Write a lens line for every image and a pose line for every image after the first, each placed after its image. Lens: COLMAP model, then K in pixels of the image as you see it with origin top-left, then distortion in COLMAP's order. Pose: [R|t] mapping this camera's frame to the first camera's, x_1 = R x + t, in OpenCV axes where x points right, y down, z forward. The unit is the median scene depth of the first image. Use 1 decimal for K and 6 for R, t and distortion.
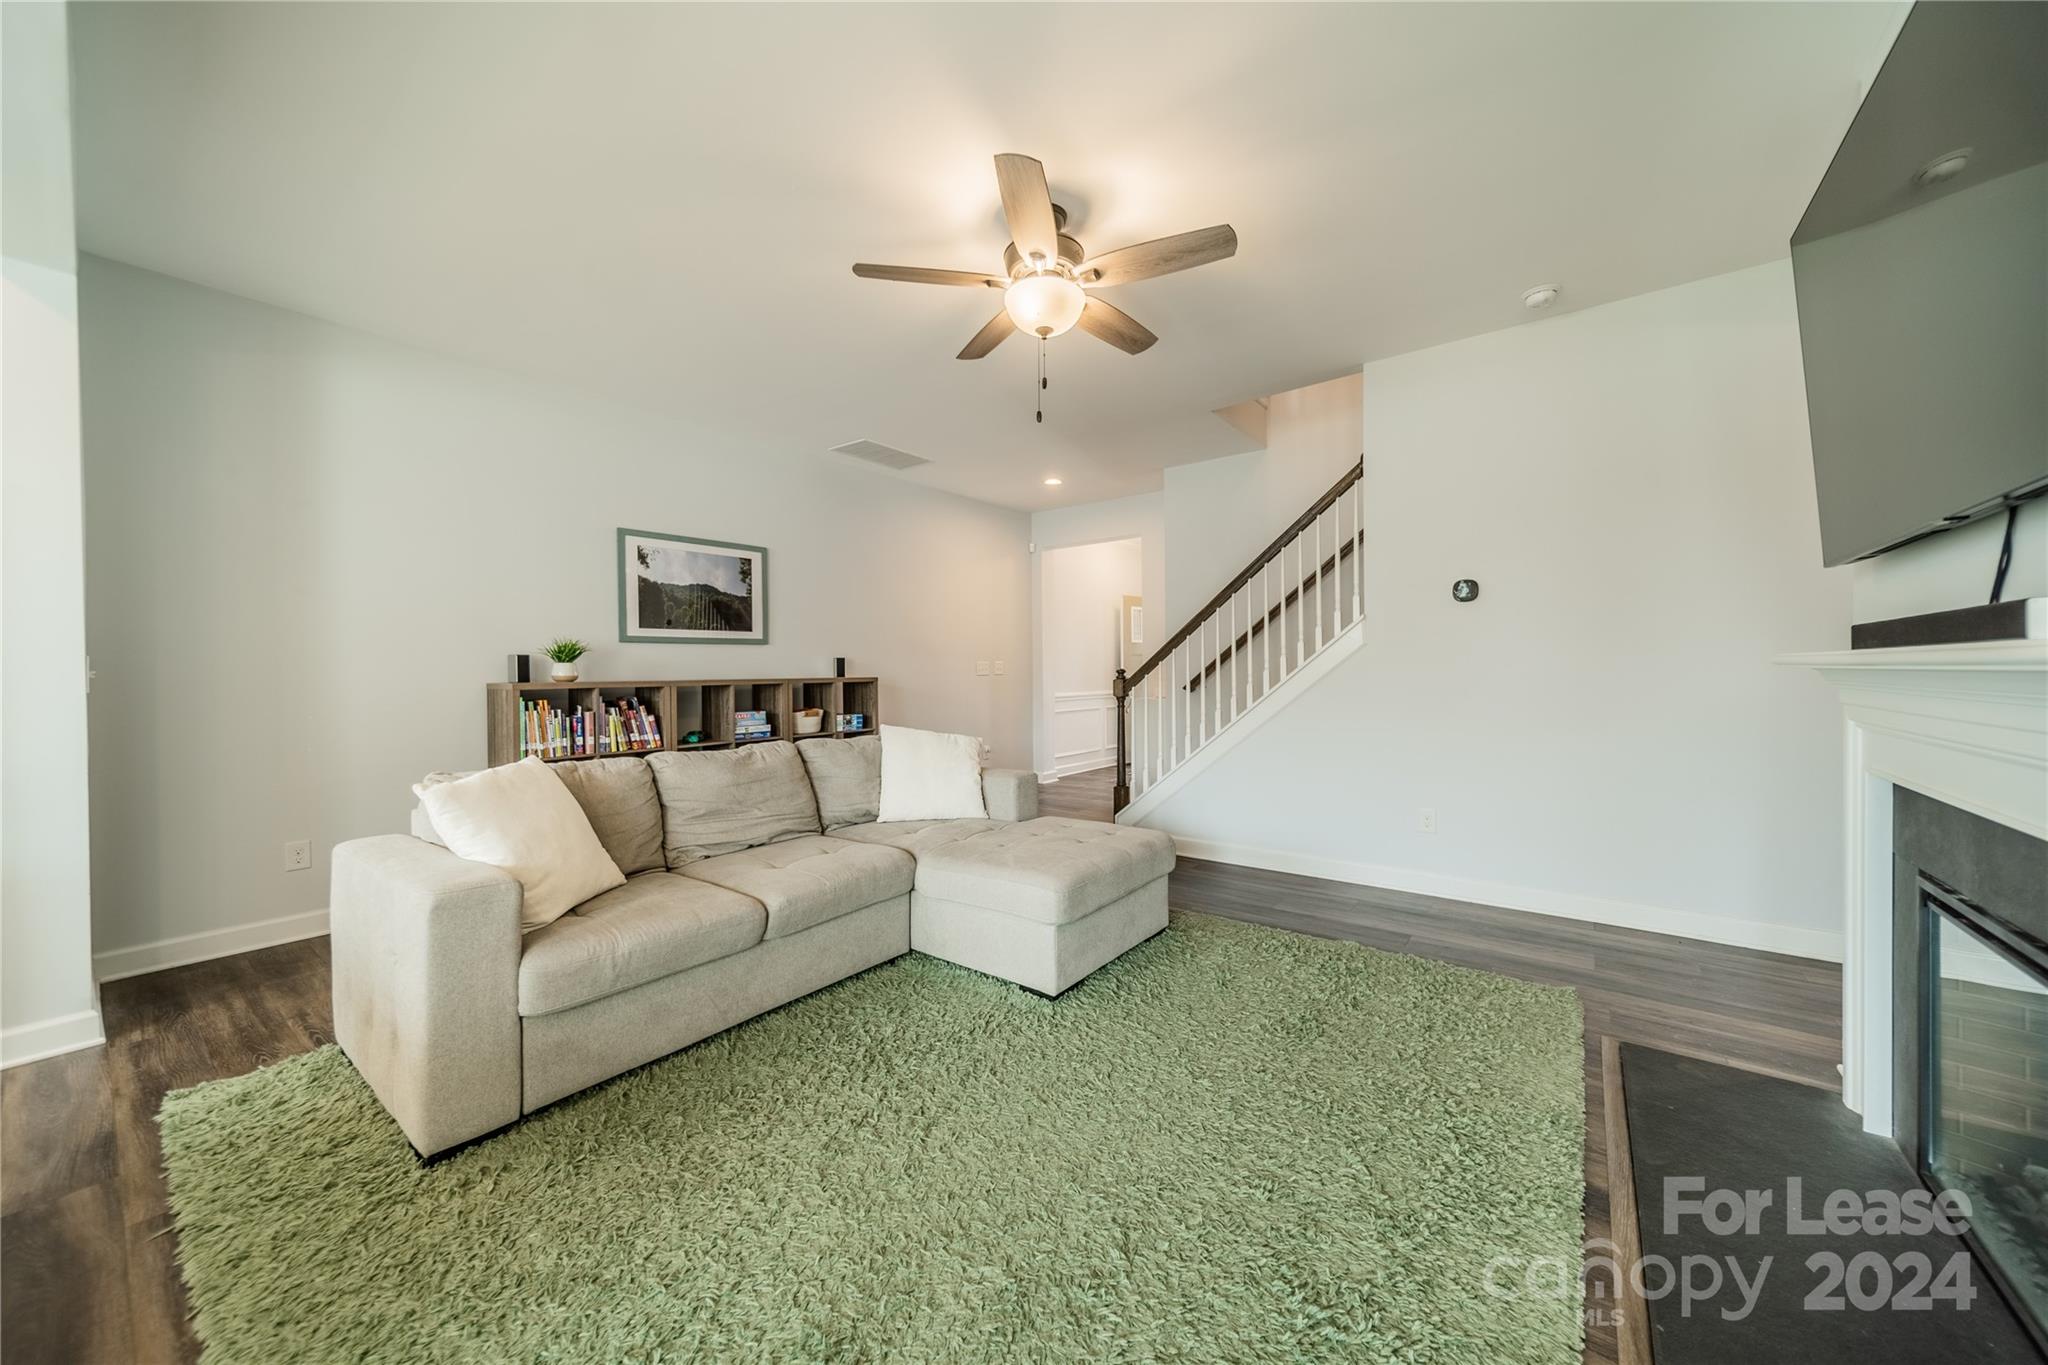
lens RADIAL K [[725.4, 0, 1024.9], [0, 725.4, 677.2], [0, 0, 1]] dist [0.007857, -0.000316]
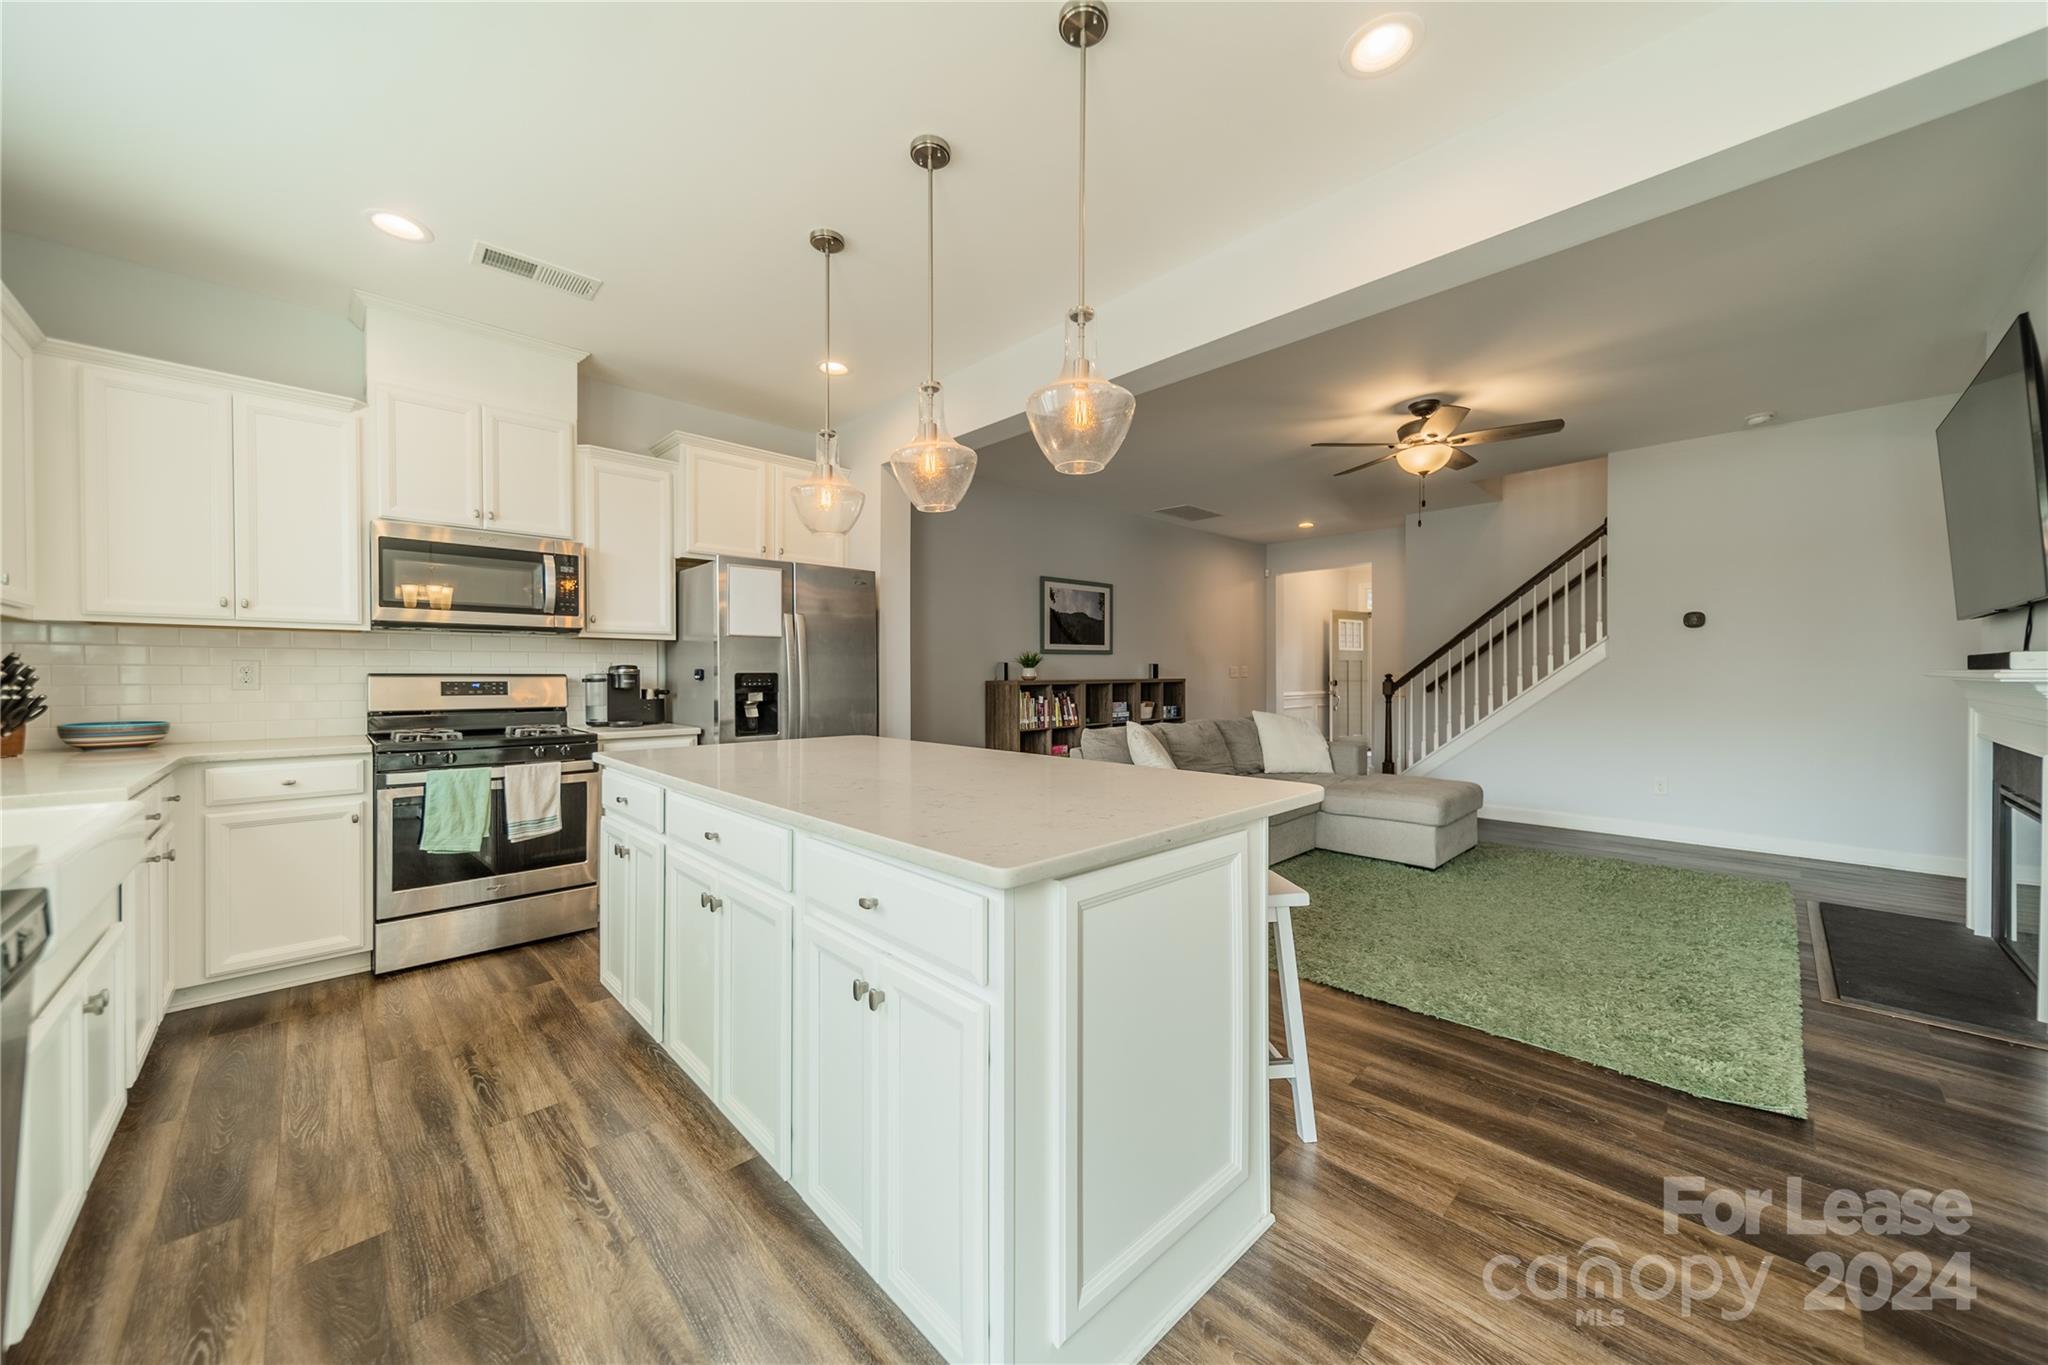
lens RADIAL K [[729.3, 0, 1024.5], [0, 729.3, 676.7], [0, 0, 1]] dist [0.009240, -0.000082]
pose [[0.990090, 0.007102, -0.140251, -0.393583], [-0.007403, 0.999971, -0.001626, 0.001215], [0.140235, 0.002648, 0.990115, -0.483535]]
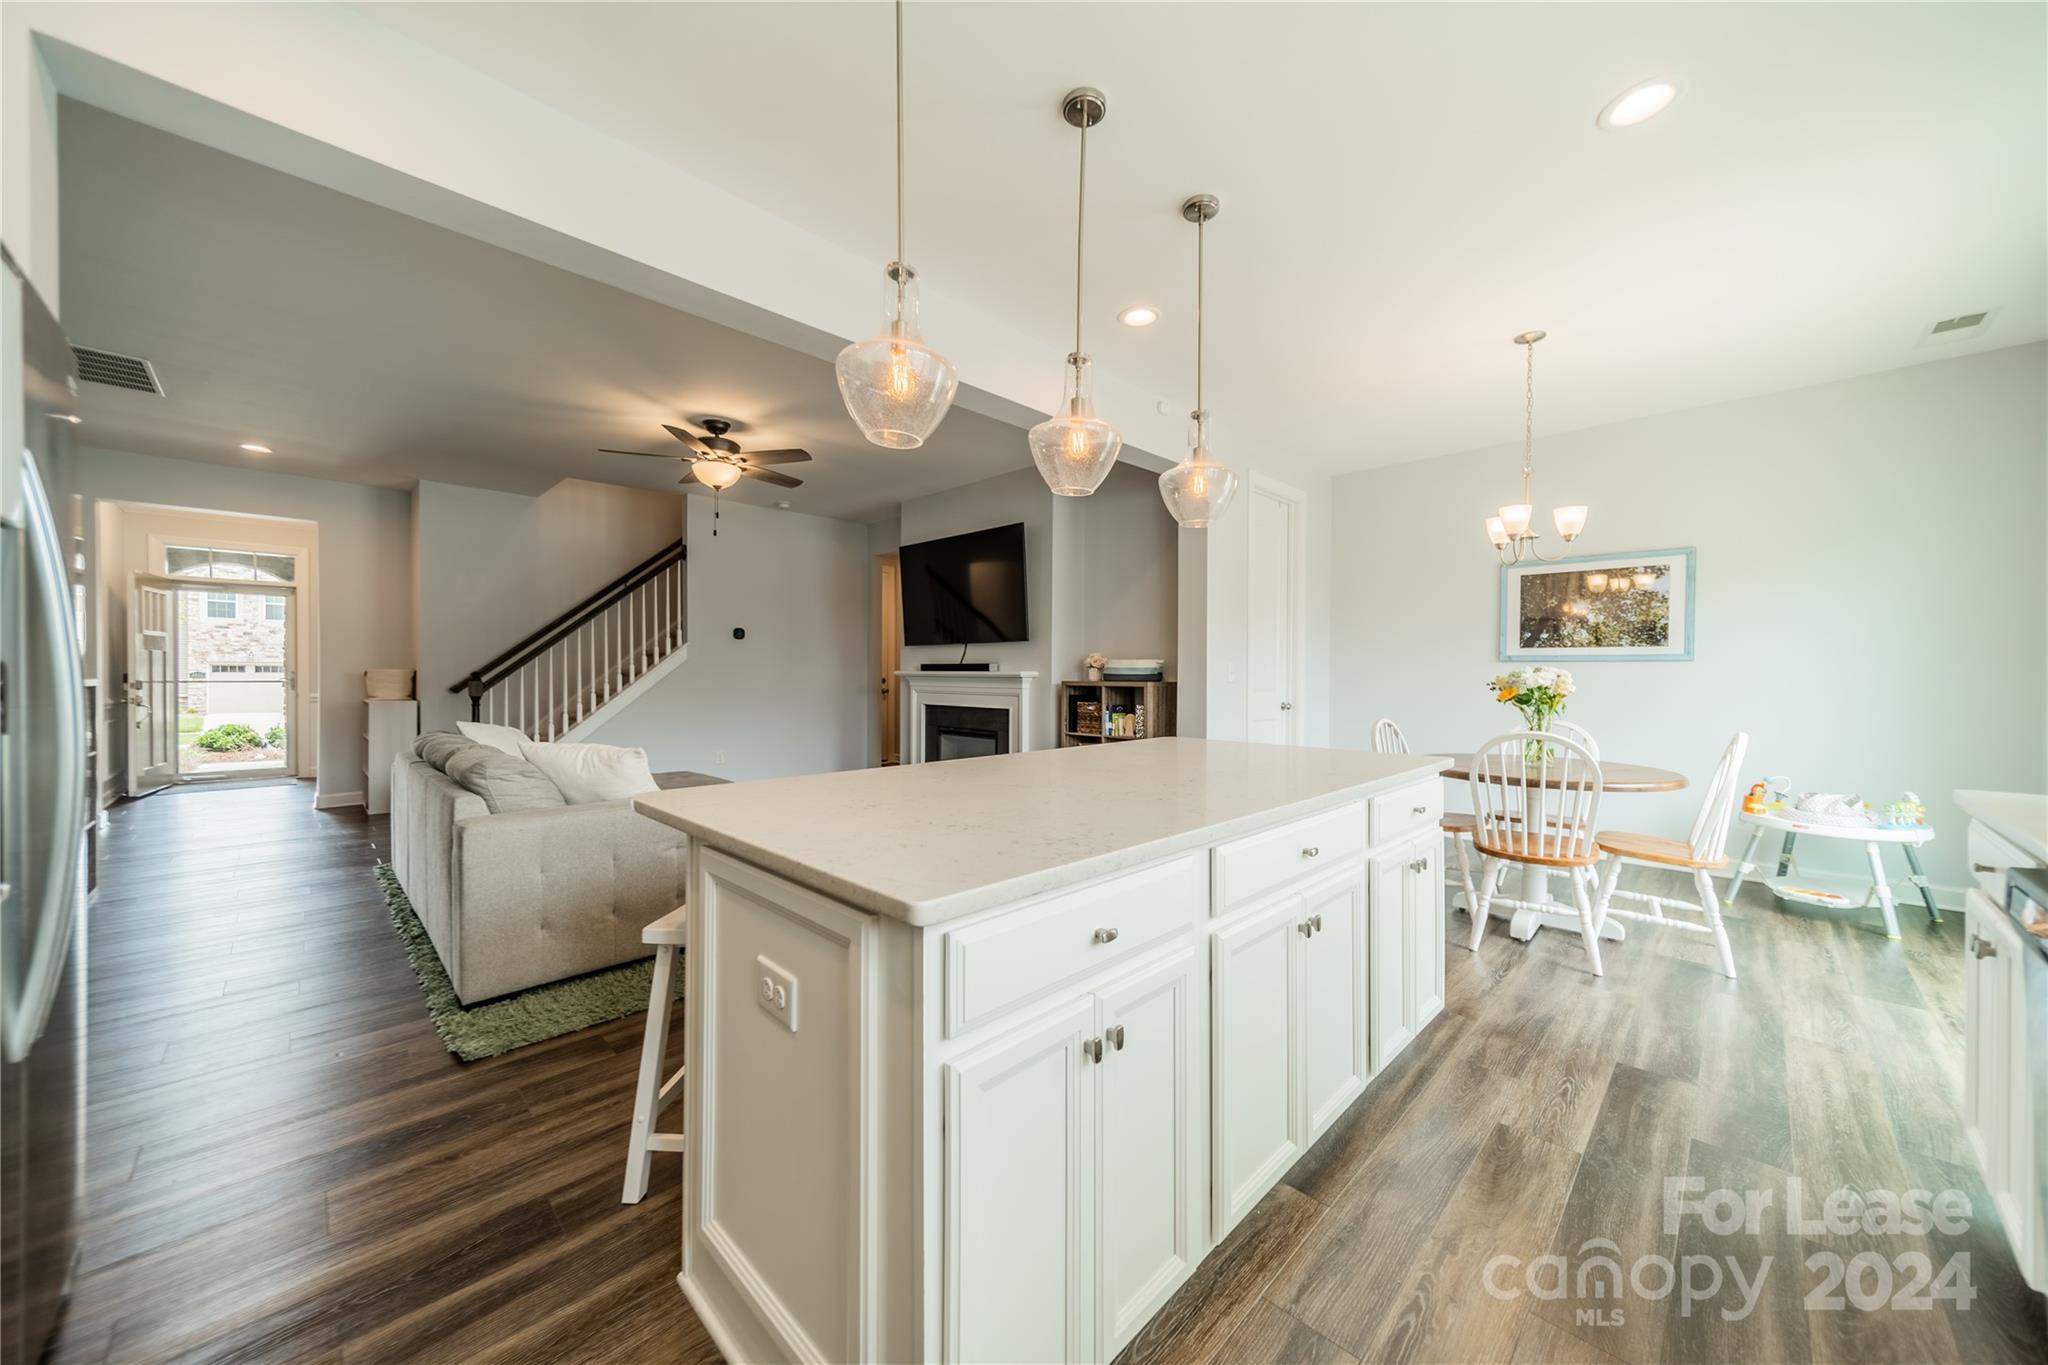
lens RADIAL K [[725.4, 0, 1024.9], [0, 725.4, 677.2], [0, 0, 1]] dist [0.007857, -0.000316]
pose [[0.121738, 0.003658, 0.992556, -1.026589], [0.002830, 0.999988, -0.004033, 0.005048], [-0.992558, 0.003300, 0.121726, 0.013405]]
